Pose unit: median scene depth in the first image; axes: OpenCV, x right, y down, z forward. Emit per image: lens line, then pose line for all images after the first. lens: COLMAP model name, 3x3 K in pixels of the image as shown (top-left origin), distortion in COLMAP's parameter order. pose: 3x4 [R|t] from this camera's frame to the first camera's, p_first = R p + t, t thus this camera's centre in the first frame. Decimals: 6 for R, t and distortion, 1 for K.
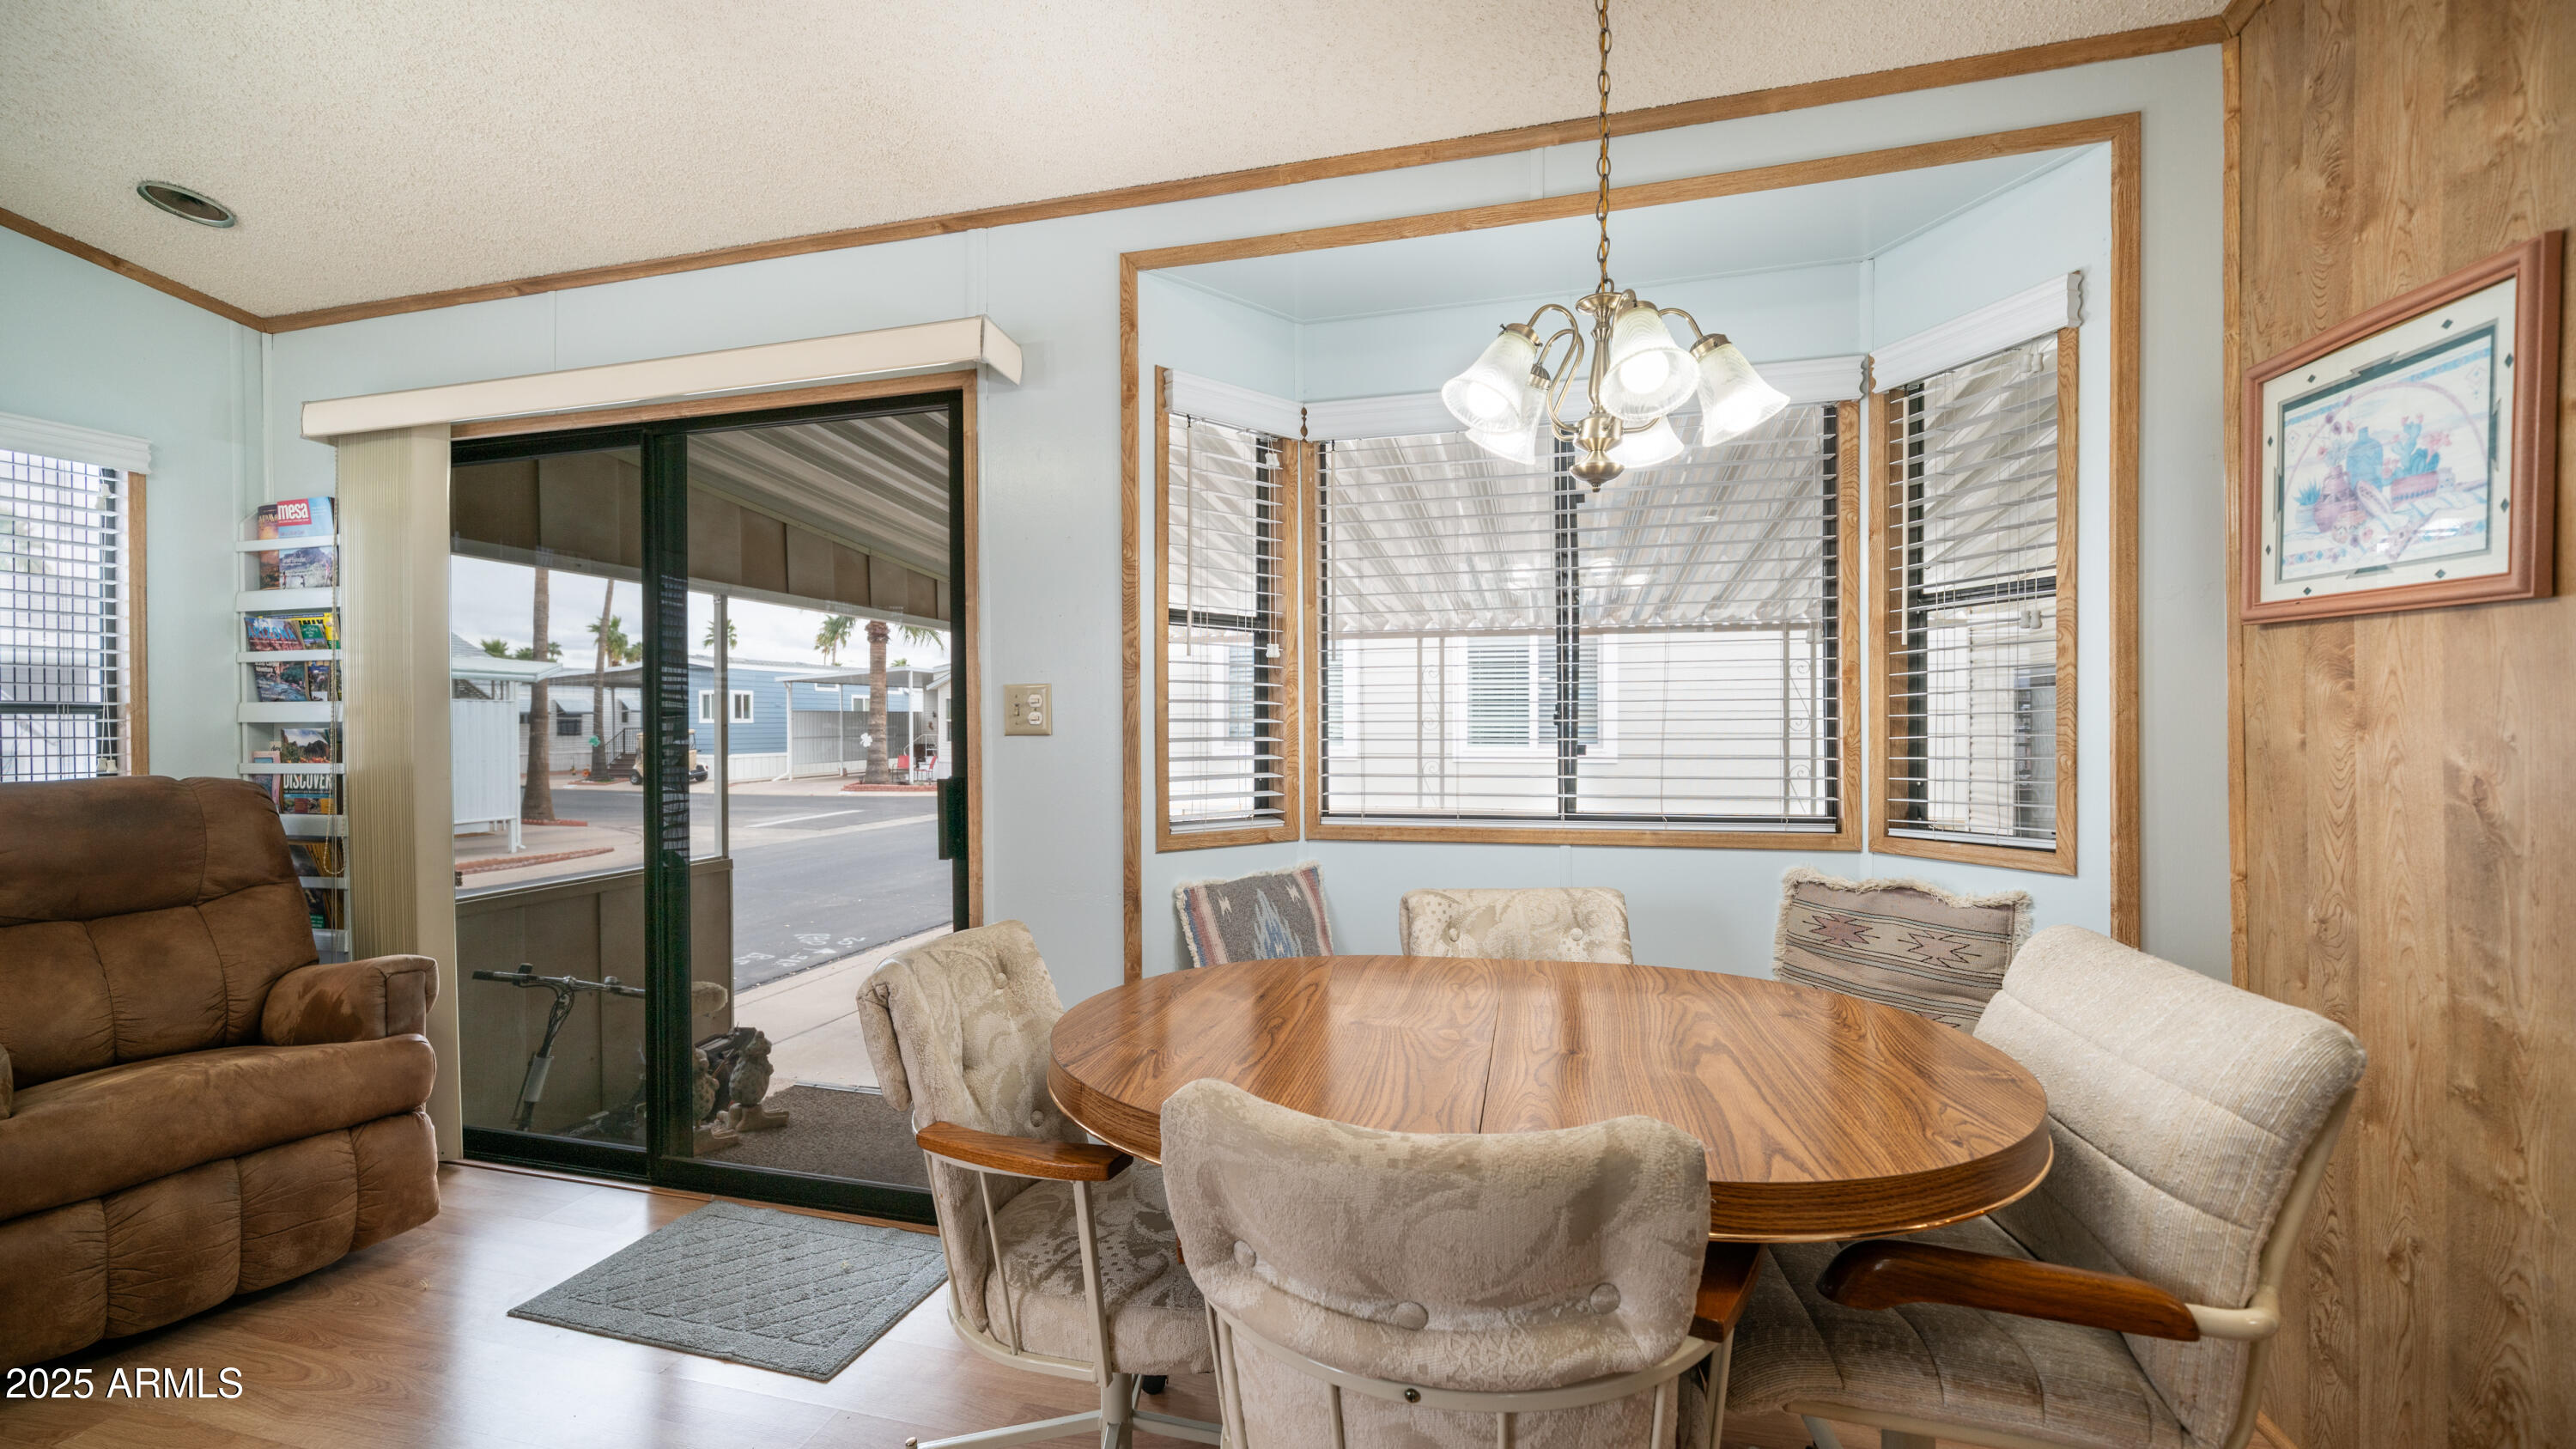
lens RADIAL K [[1045.9, 0, 1314.8], [0, 1045.9, 731.8], [0, 0, 1]] dist [0.001912, -0.000131]
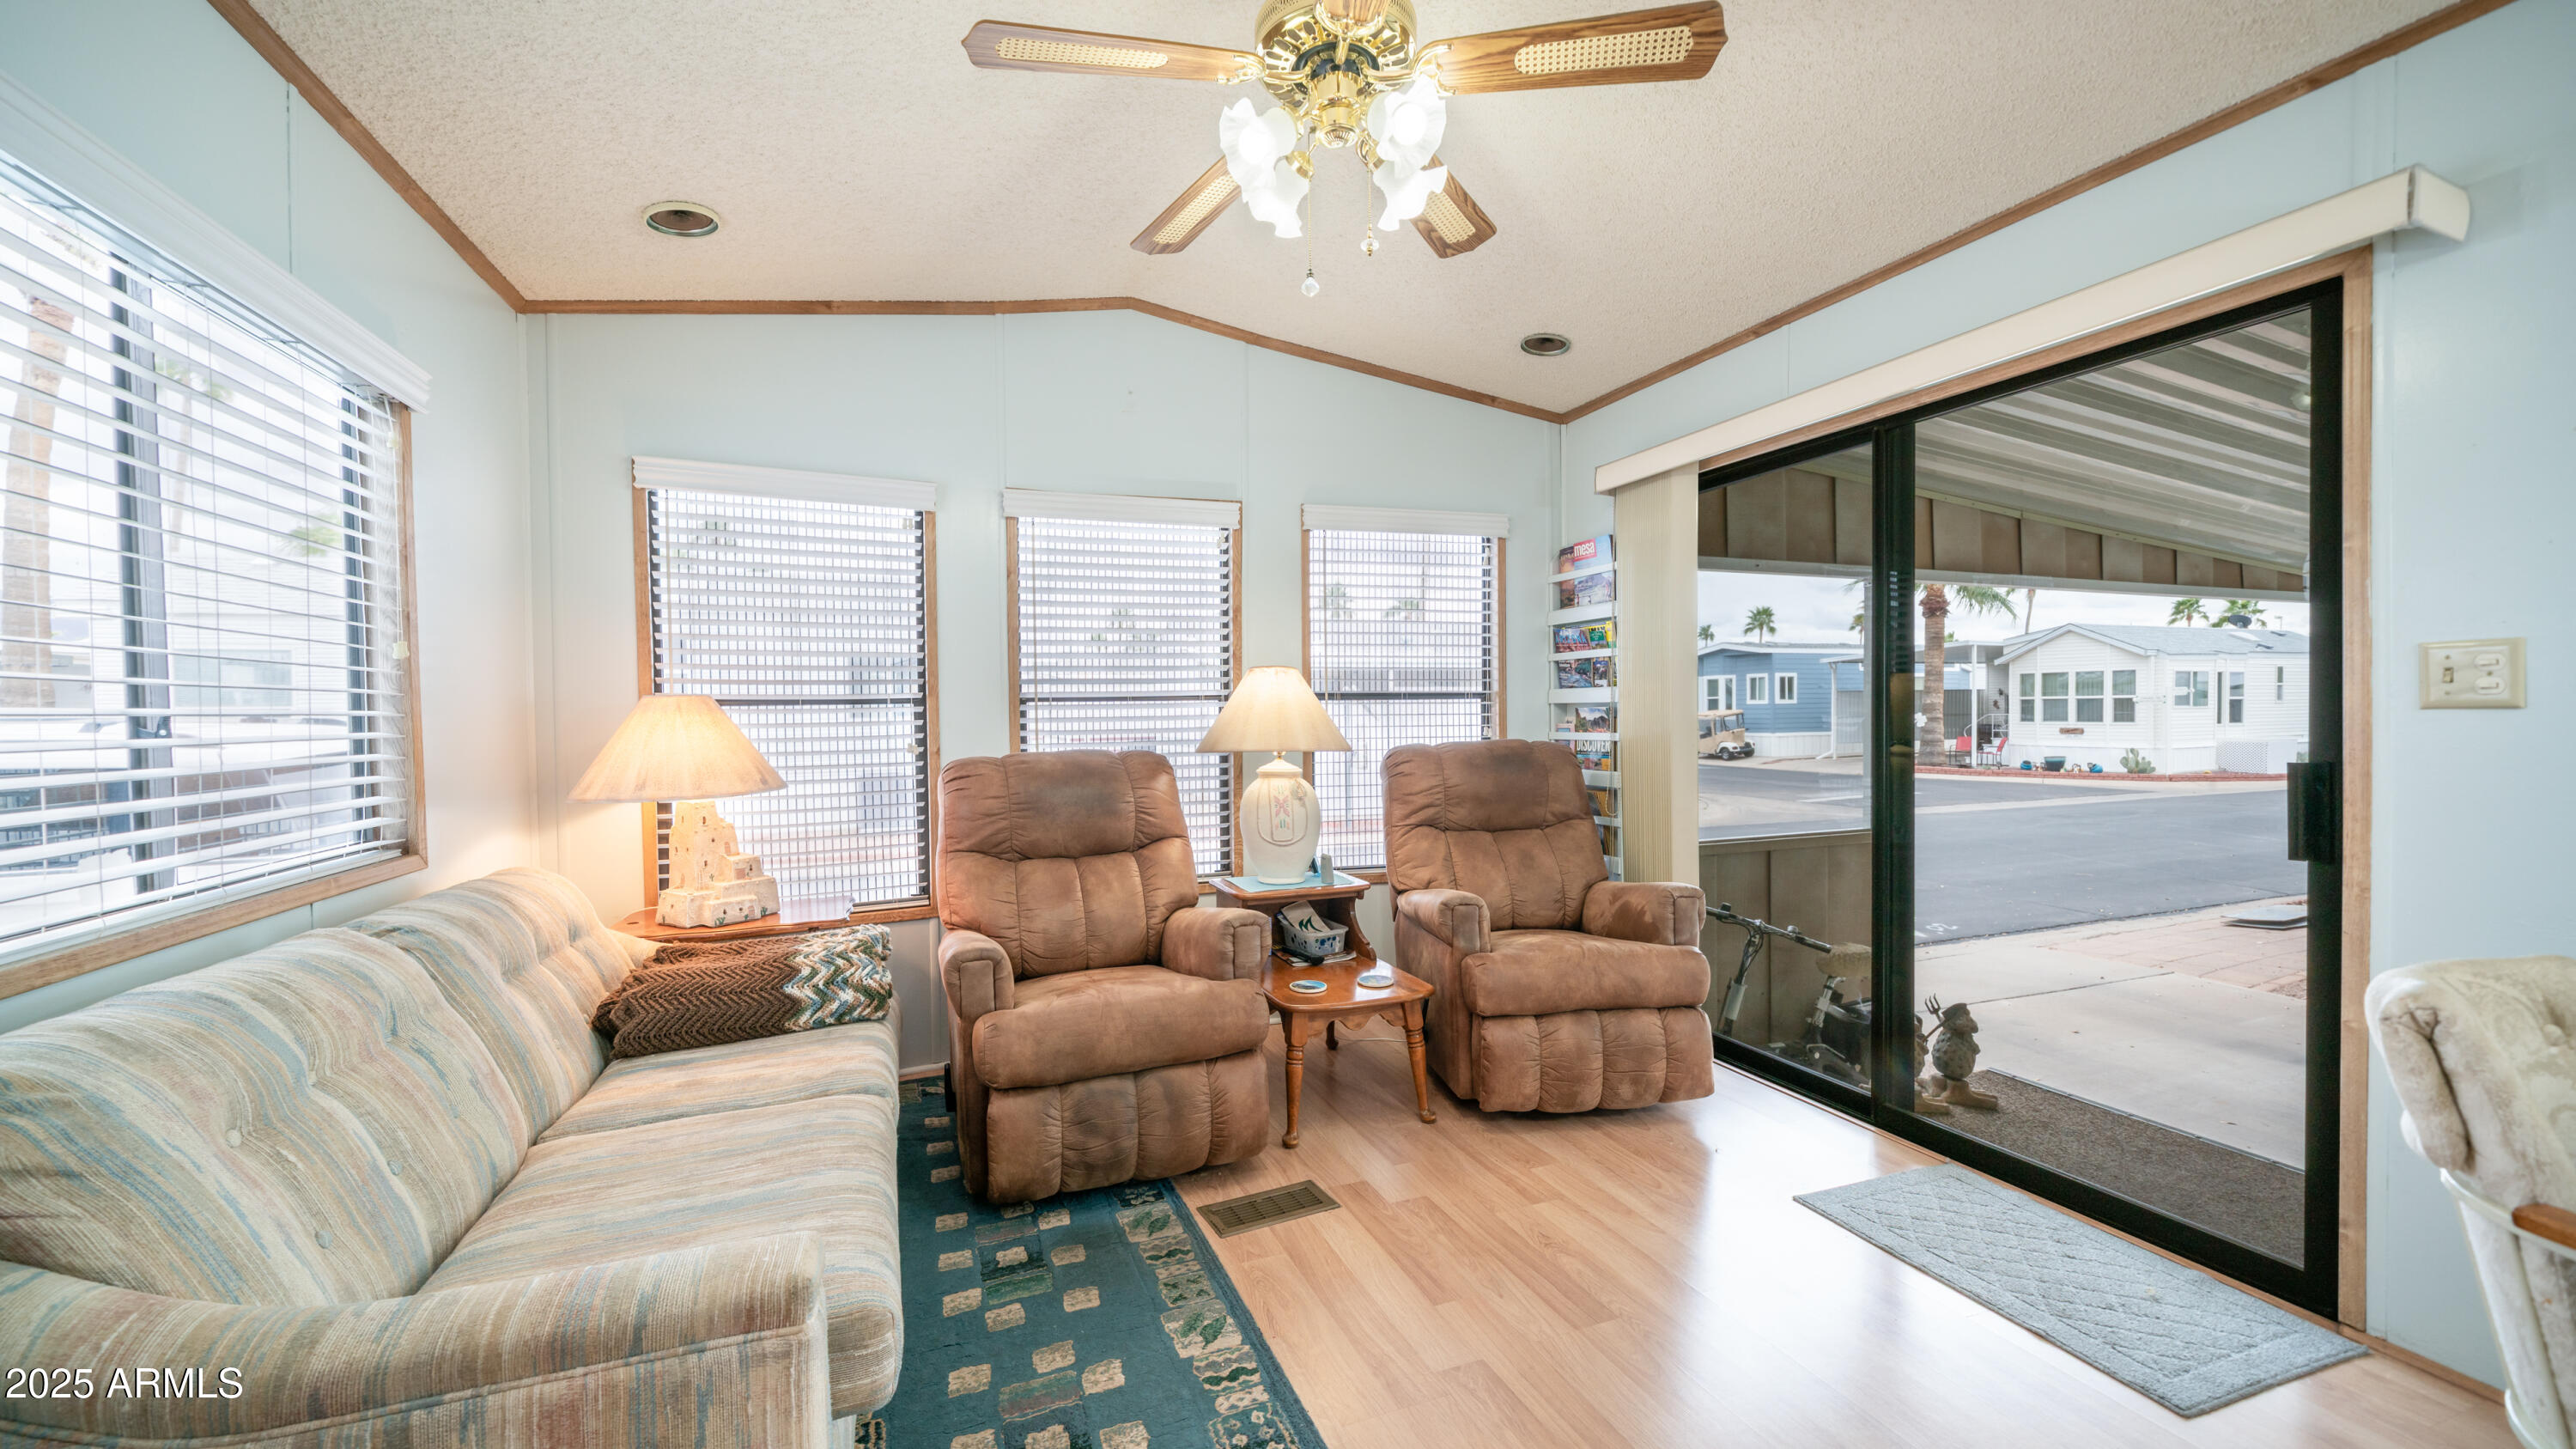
lens RADIAL K [[1003.3, 0, 1282.6], [0, 1003.3, 730.5], [0, 0, 1]] dist [-0.006467, 0.001182]
pose [[0.562405, 0.014084, -0.826742, -0.127623], [0.001599, 0.999835, 0.018120, 0.003323], [0.826861, -0.011513, 0.562289, -0.082466]]
